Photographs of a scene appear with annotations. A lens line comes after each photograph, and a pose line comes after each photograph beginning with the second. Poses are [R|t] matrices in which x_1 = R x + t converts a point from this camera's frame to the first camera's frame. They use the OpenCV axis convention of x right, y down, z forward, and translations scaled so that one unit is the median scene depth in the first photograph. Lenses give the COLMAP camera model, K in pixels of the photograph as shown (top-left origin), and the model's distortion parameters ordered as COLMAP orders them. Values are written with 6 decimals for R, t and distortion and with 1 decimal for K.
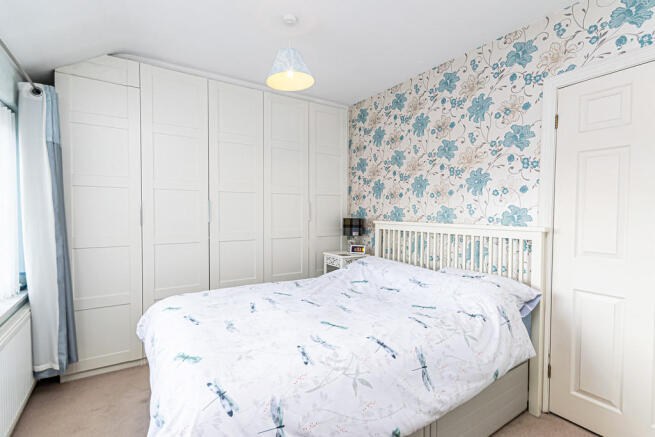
lens RADIAL K [[307.0, 0, 325.4], [0, 307.0, 202.4], [0, 0, 1]] dist [0.060637, -0.000072]
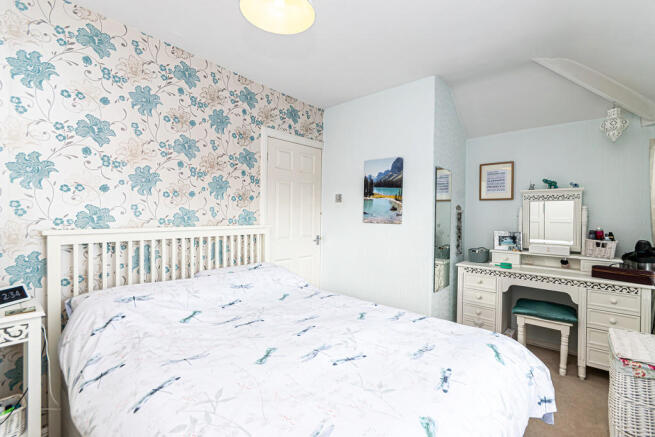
lens RADIAL K [[300.4, 0, 327.0], [0, 300.4, 209.8], [0, 0, 1]] dist [0.000735, 0.000258]
pose [[-0.286095, 0.006743, 0.958178, -0.611867], [-0.040856, 0.998980, -0.019229, 0.018054], [-0.957330, -0.044648, -0.285528, 0.889658]]
